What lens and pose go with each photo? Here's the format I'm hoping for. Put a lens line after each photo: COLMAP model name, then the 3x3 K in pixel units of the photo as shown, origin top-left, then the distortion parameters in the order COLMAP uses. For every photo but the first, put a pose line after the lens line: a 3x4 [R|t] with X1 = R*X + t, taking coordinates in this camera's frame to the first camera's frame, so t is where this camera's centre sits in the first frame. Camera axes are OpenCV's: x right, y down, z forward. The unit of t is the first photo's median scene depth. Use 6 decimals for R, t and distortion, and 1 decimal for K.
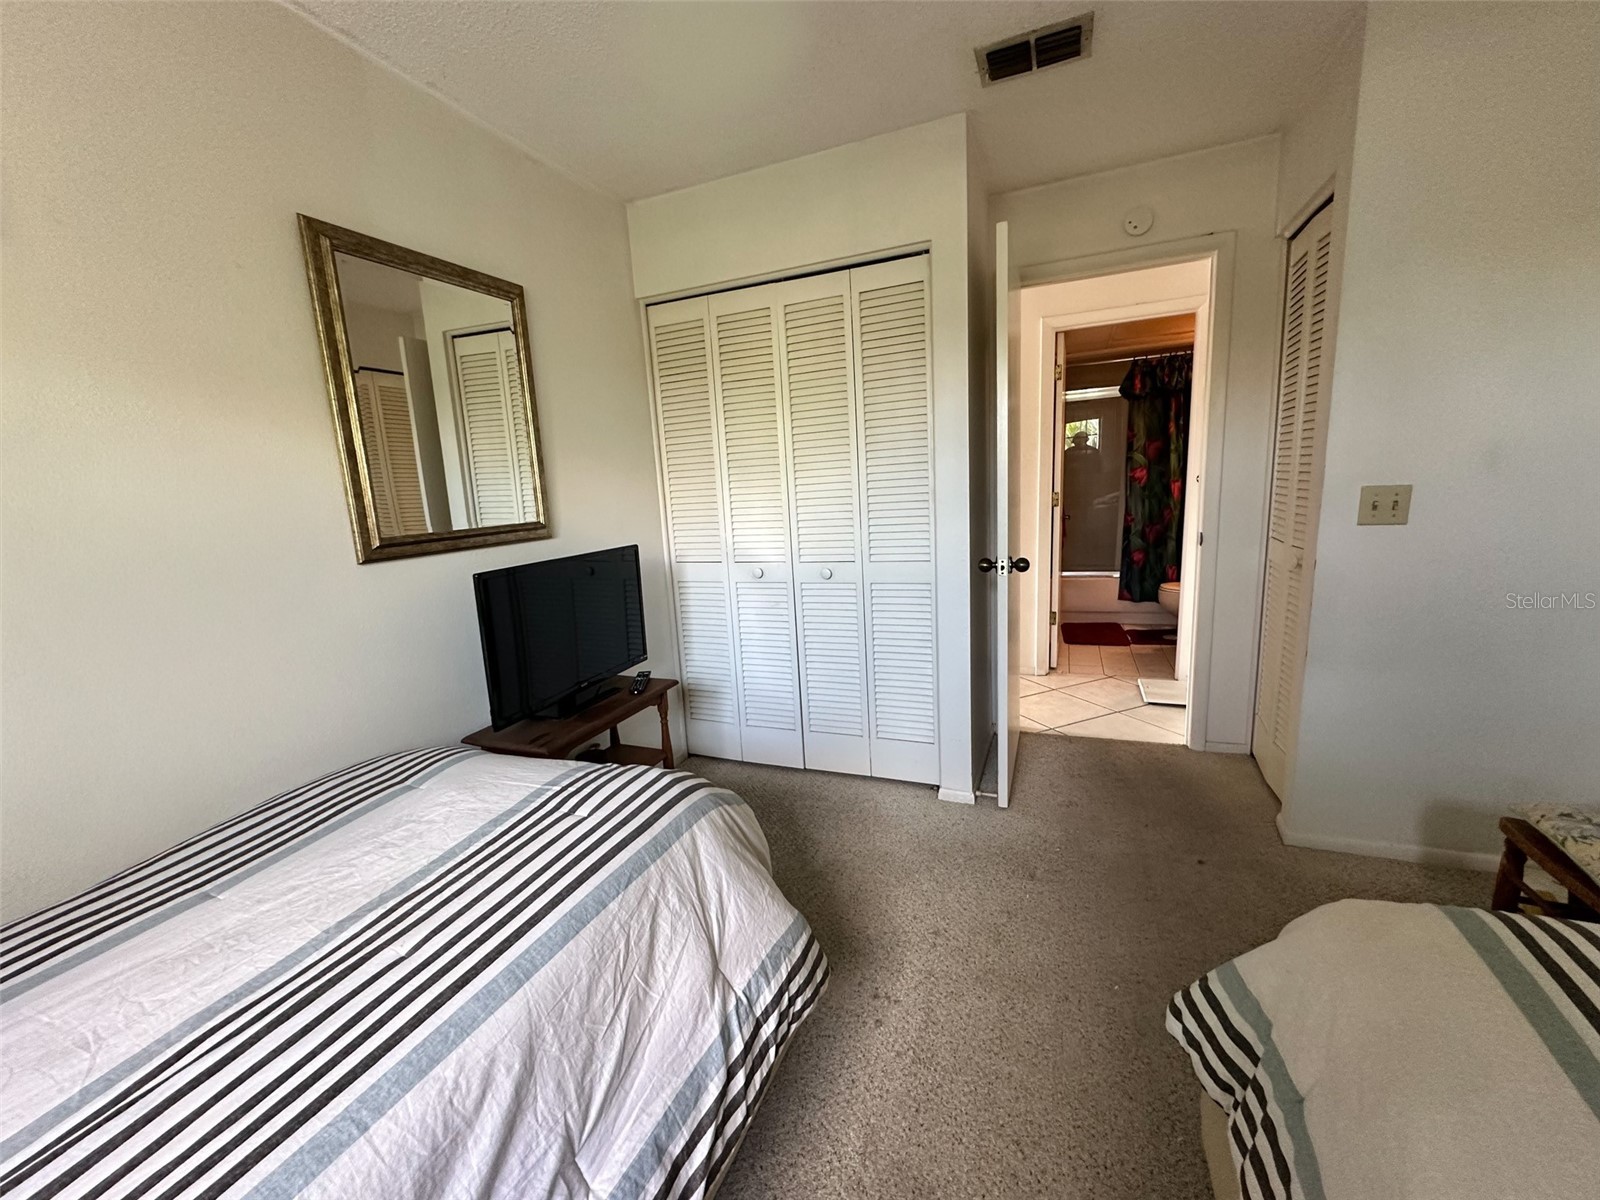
lens RADIAL K [[642.7, 0, 802.1], [0, 642.7, 596.0], [0, 0, 1]] dist [-0.001581, -0.000408]
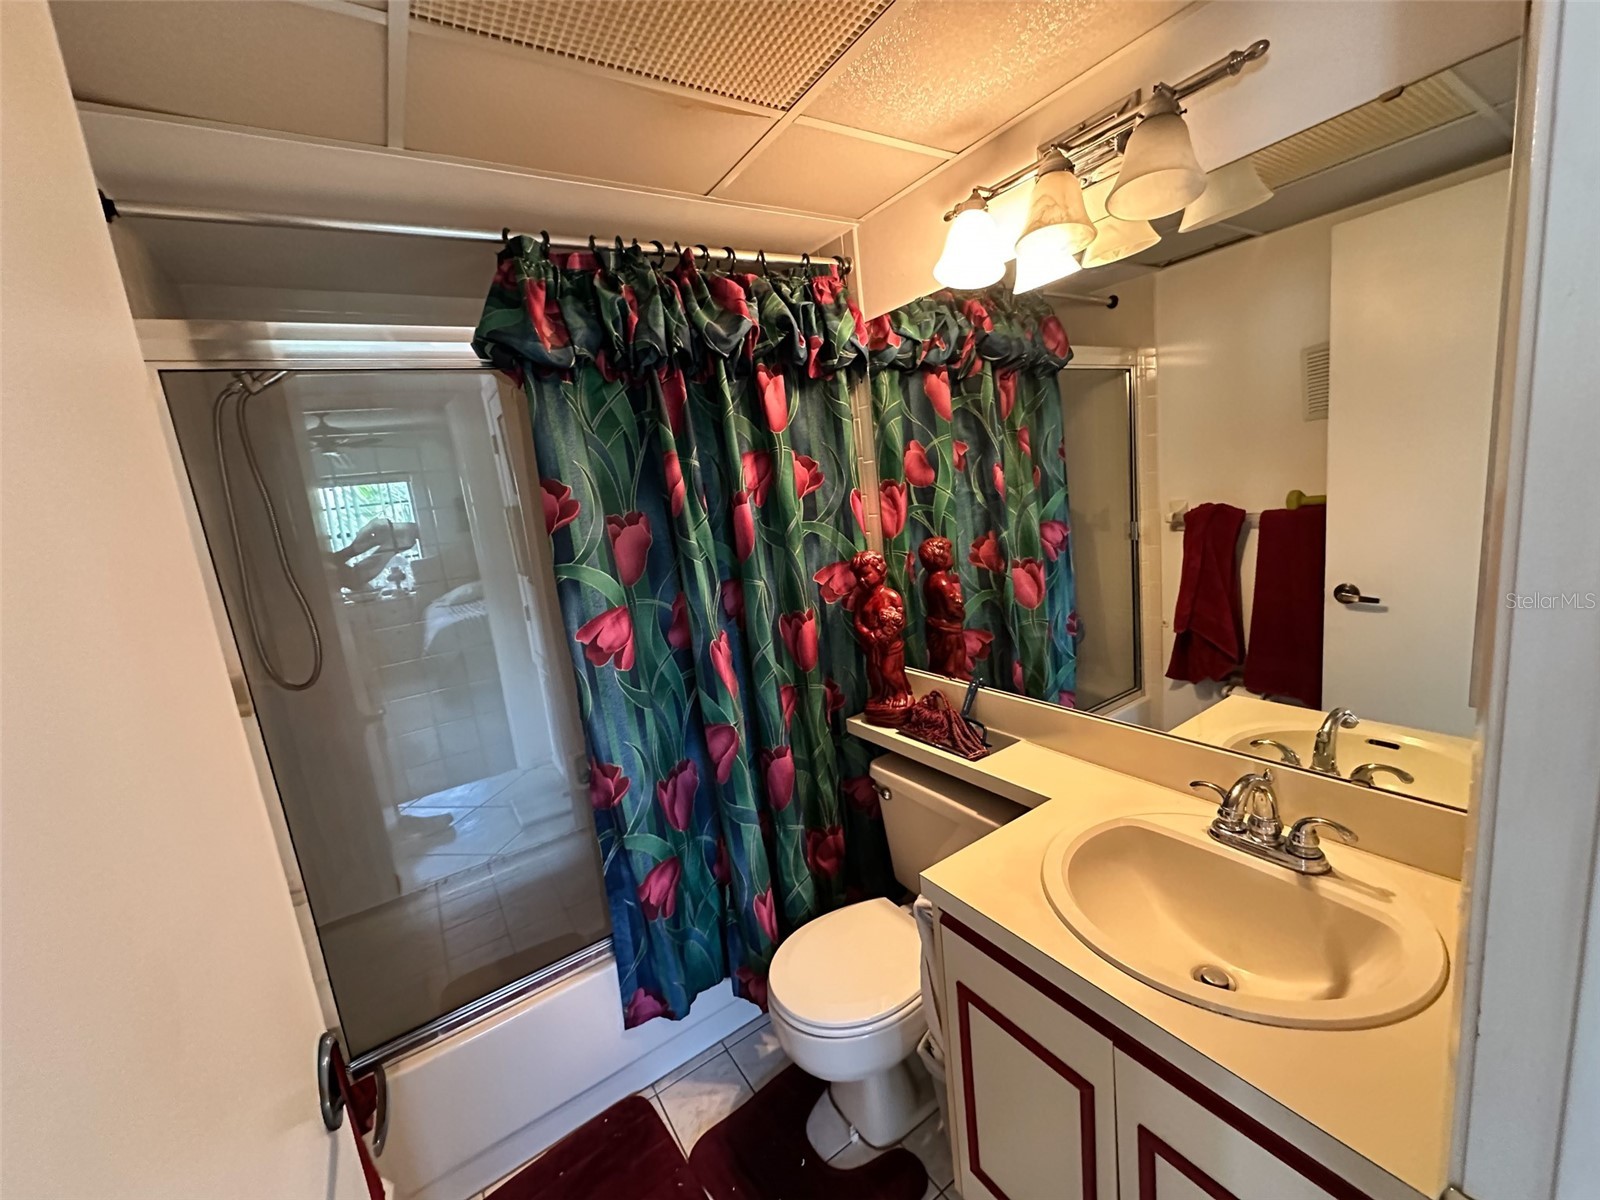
lens RADIAL K [[642.7, 0, 805.9], [0, 642.7, 600.2], [0, 0, 1]] dist [-0.001581, -0.000408]
pose [[0.565962, -0.149153, 0.810827, 0.340510], [0.227016, 0.973672, 0.020650, -0.191595], [-0.792560, 0.172384, 0.584921, 0.756864]]
